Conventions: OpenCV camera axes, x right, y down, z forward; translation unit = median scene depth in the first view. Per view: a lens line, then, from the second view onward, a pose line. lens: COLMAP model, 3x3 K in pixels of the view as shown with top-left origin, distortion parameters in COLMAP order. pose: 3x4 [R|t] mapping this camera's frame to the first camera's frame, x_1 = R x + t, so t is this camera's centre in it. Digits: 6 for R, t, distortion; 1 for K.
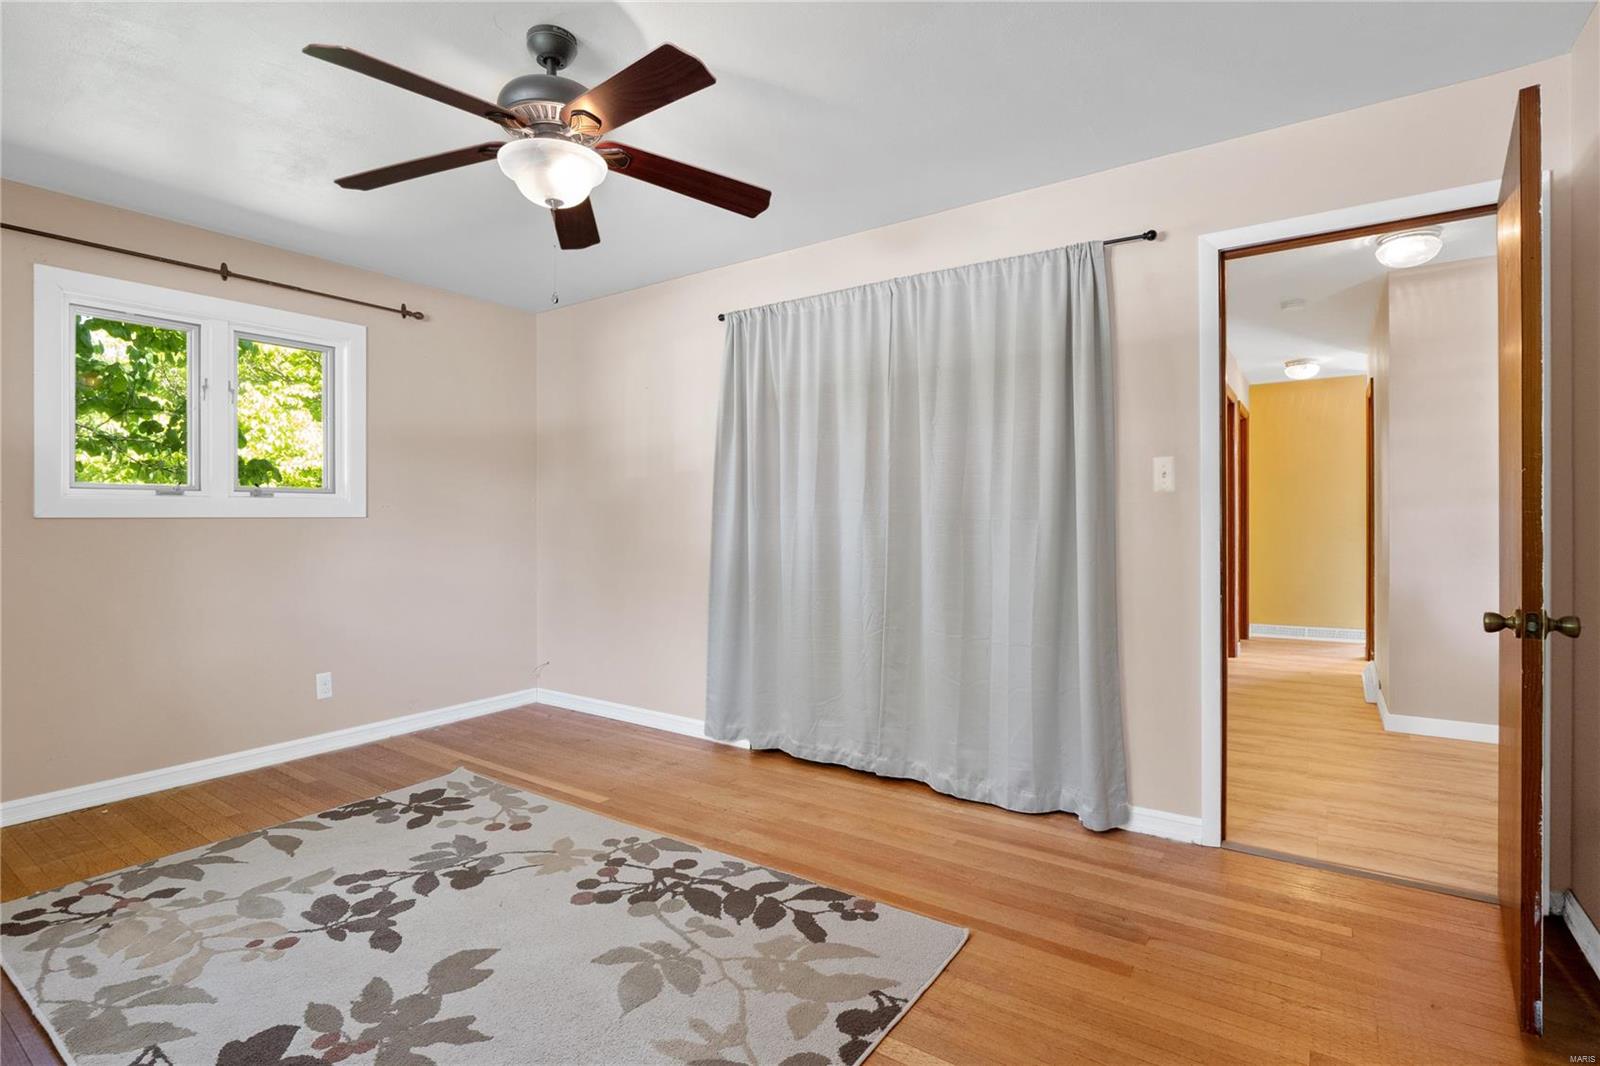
lens RADIAL K [[747.7, 0, 809.5], [0, 747.7, 525.7], [0, 0, 1]] dist [-0.019262, -0.000060]
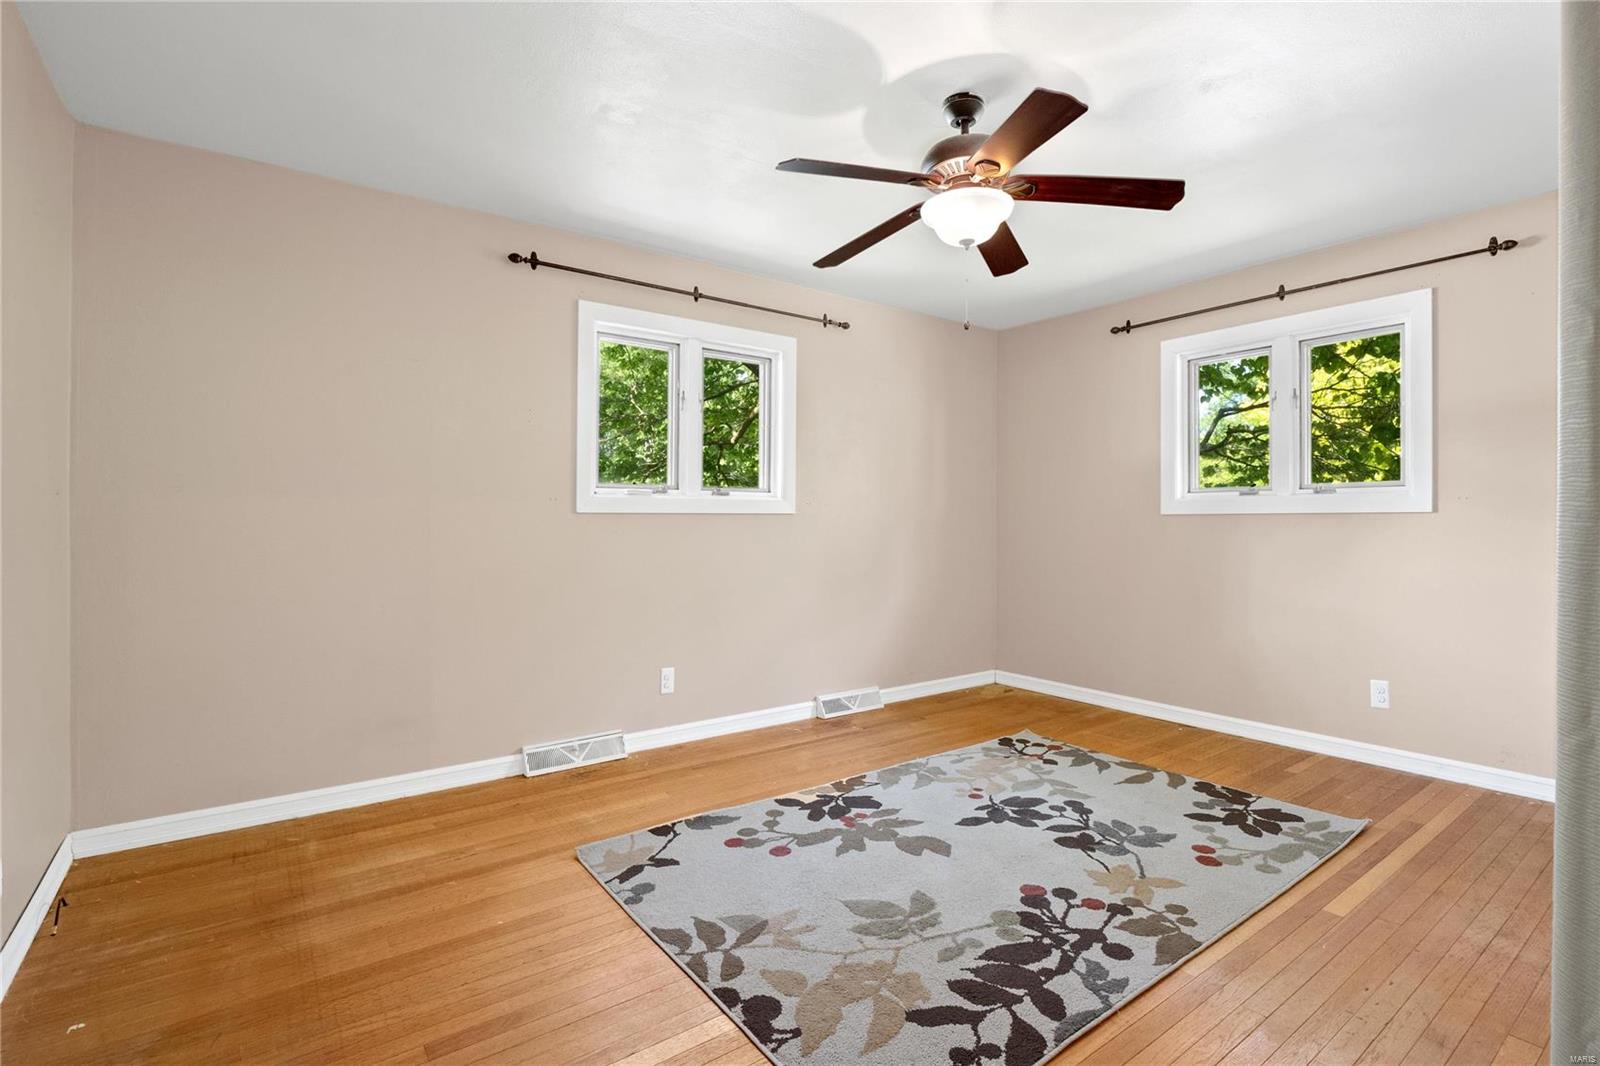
lens RADIAL K [[747.7, 0, 806.6], [0, 747.7, 523.5], [0, 0, 1]] dist [-0.019262, -0.000060]
pose [[-0.321425, 0.011924, -0.946860, 0.721546], [-0.004926, 0.999886, 0.014263, -0.012221], [0.946922, 0.009249, -0.321329, 0.988471]]
